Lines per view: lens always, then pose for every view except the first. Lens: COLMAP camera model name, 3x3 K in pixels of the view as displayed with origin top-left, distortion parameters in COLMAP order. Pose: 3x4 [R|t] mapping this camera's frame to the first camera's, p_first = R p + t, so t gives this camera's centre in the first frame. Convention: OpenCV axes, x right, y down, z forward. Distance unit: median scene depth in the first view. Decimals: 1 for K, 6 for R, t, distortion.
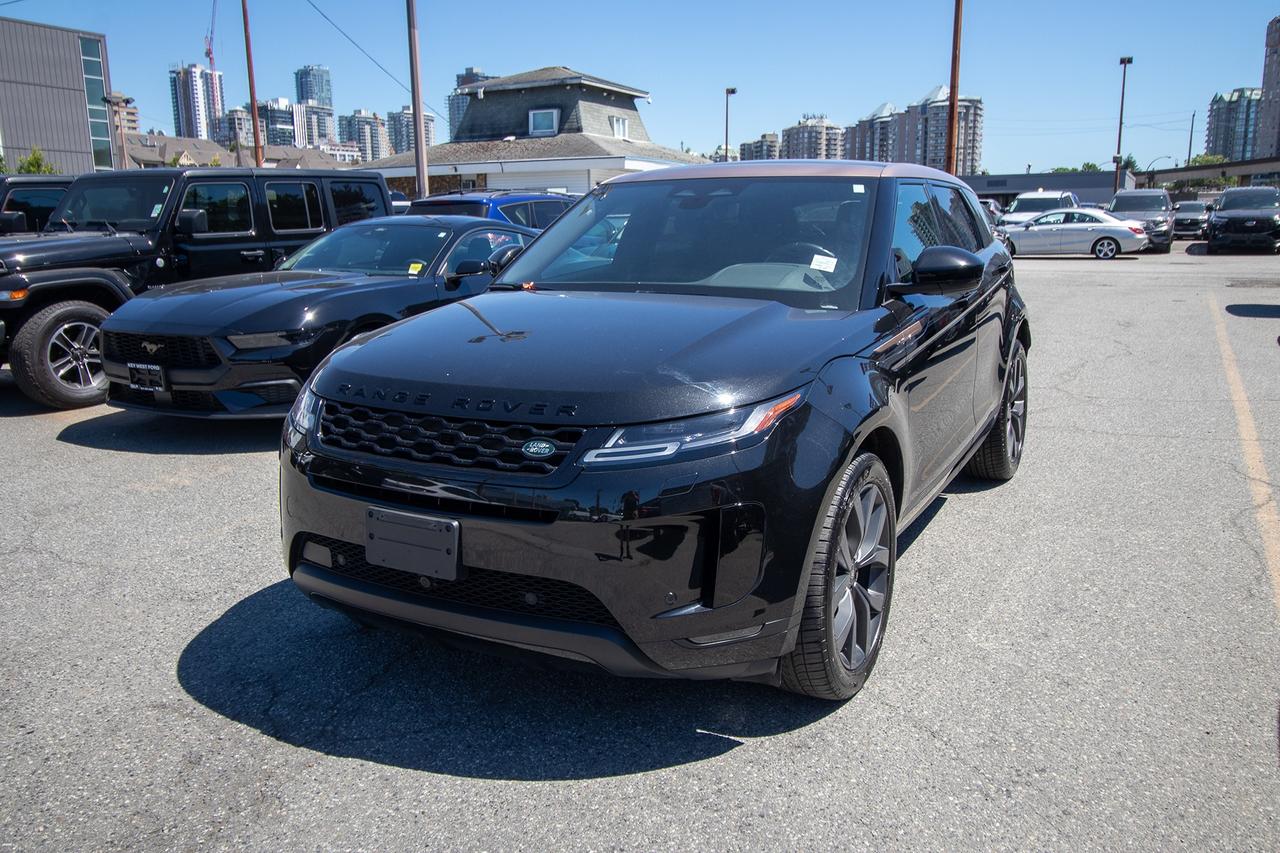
lens RADIAL K [[1021.9, 0, 640.0], [0, 1021.9, 426.5], [0, 0, 1]] dist [0.011894, -0.006004]
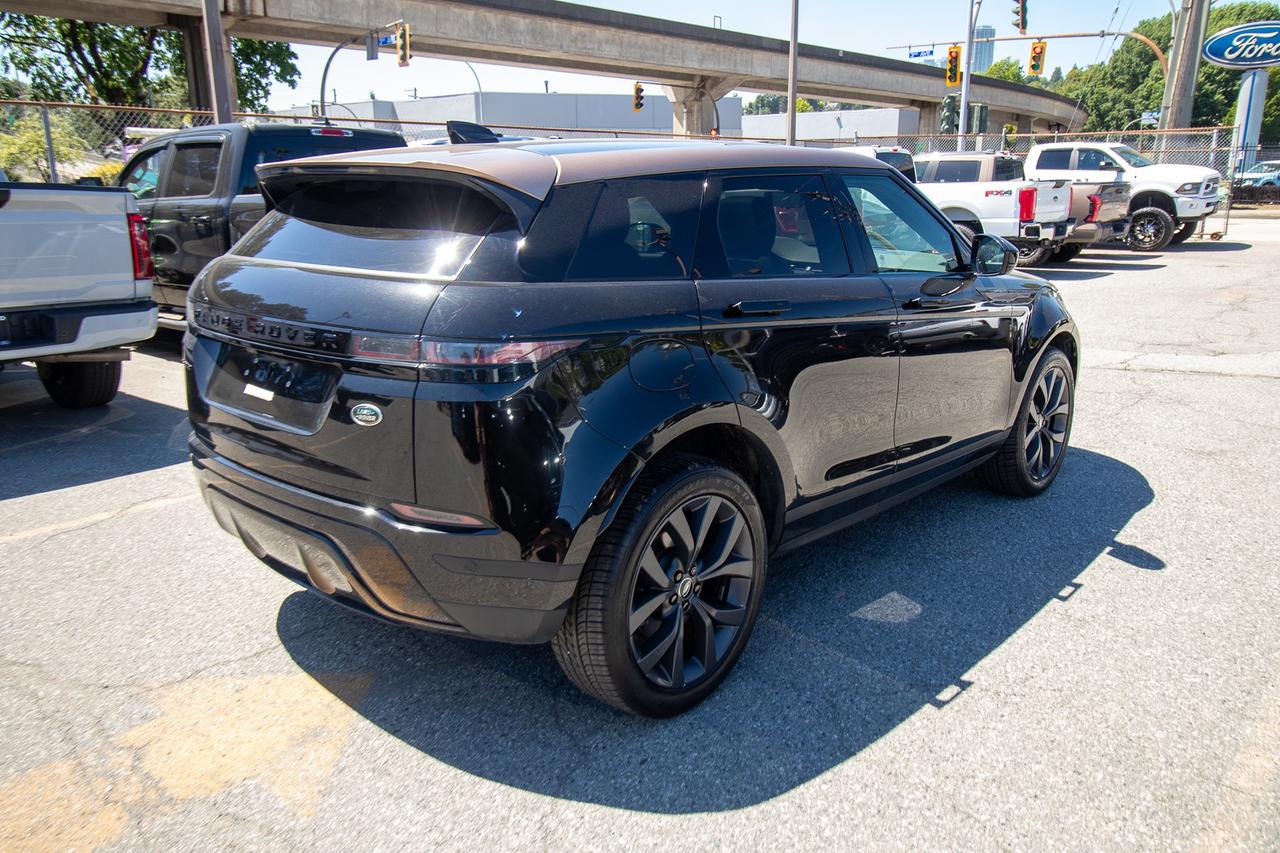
lens RADIAL K [[977.6, 0, 663.7], [0, 977.6, 427.1], [0, 0, 1]] dist [-0.001149, -0.000564]
pose [[-0.979318, -0.029678, 0.200138, -0.003426], [0.058879, 0.904567, 0.422247, -0.044304], [-0.193569, 0.425298, -0.884111, 0.211253]]
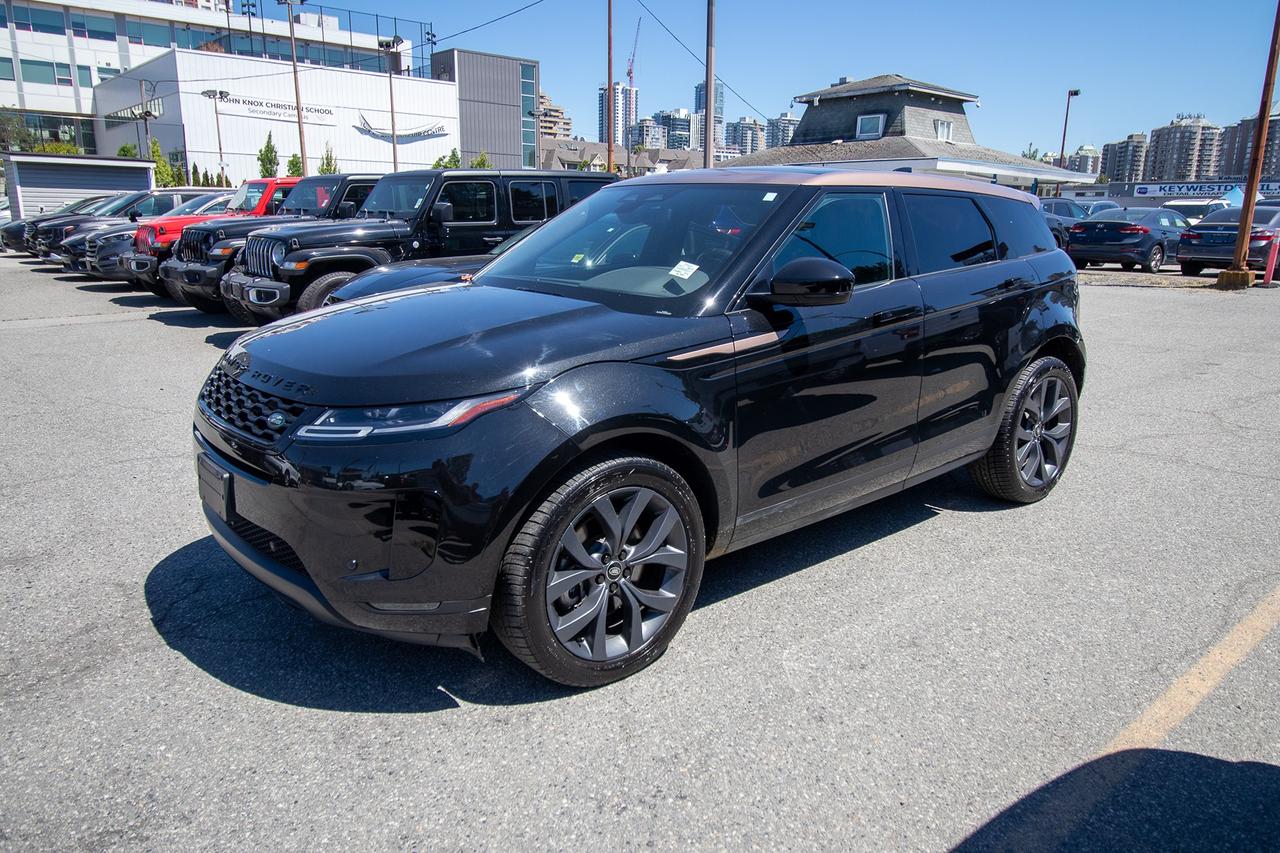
lens RADIAL K [[889.5, 0, 640.0], [0, 889.5, 426.5], [0, 0, 1]] dist [0.005360, -0.001341]
pose [[0.931629, 0.104964, -0.347922, 0.041068], [-0.092566, 0.994342, 0.052118, -0.003959], [0.351424, -0.016349, 0.936074, 0.012802]]
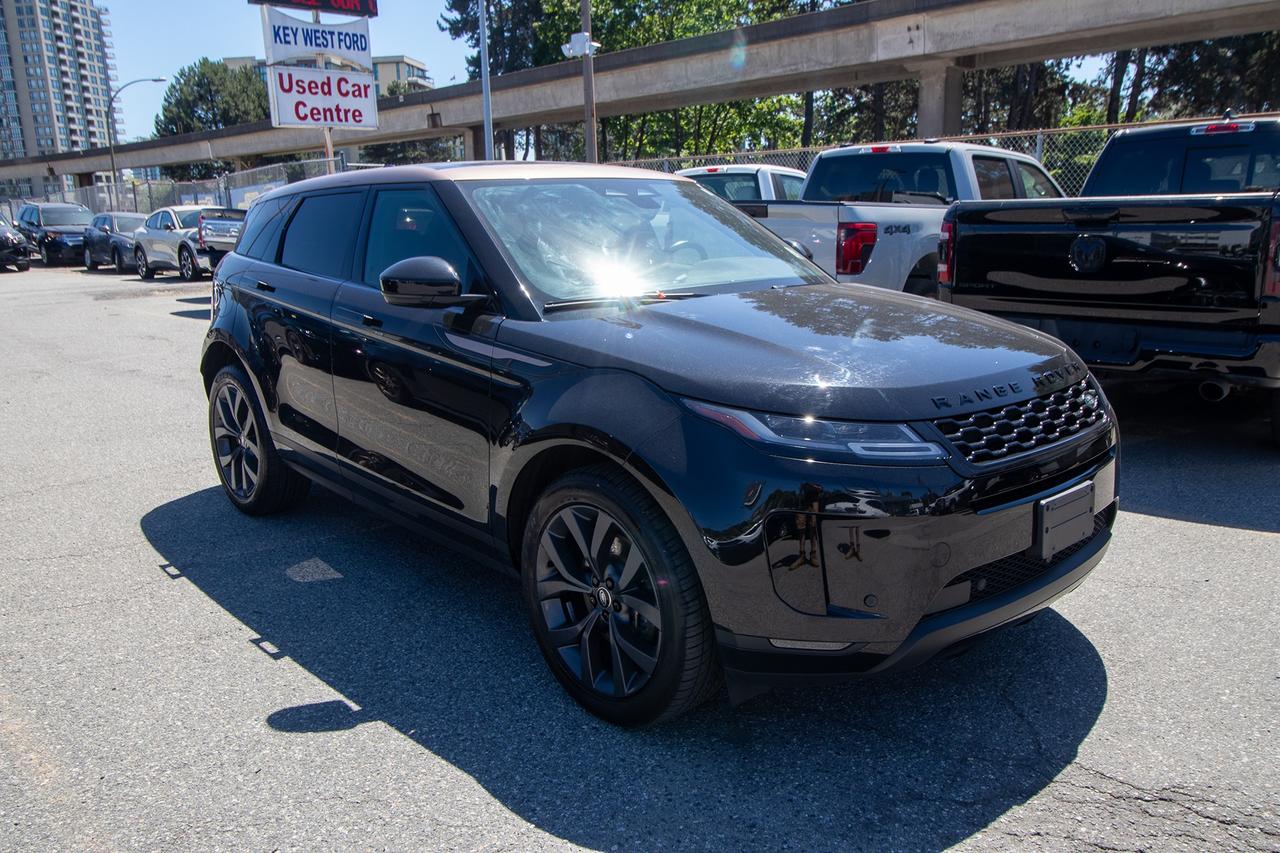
lens RADIAL K [[977.6, 0, 663.7], [0, 977.6, 427.1], [0, 0, 1]] dist [-0.001149, -0.000564]
pose [[0.307057, -0.196714, 0.931139, -0.085264], [0.205996, 0.968947, 0.136772, -0.013414], [-0.929129, 0.149815, 0.338045, 0.069656]]
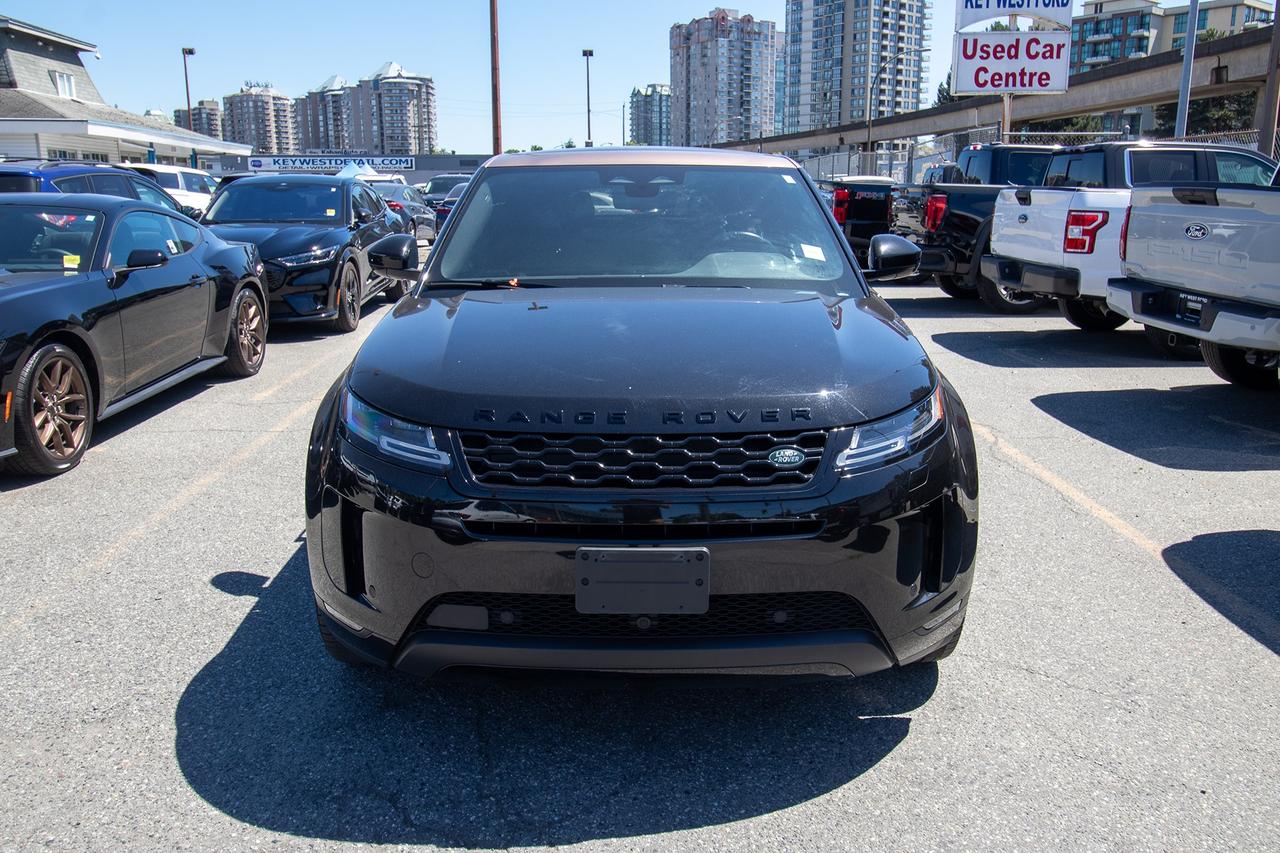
lens RADIAL K [[1034.1, 0, 654.5], [0, 1034.1, 427.0], [0, 0, 1]] dist [0.009893, 0.000388]
pose [[0.867947, -0.098785, 0.486734, -0.042943], [0.089472, 0.995086, 0.042411, -0.003718], [-0.488531, 0.006739, 0.872520, 0.014632]]
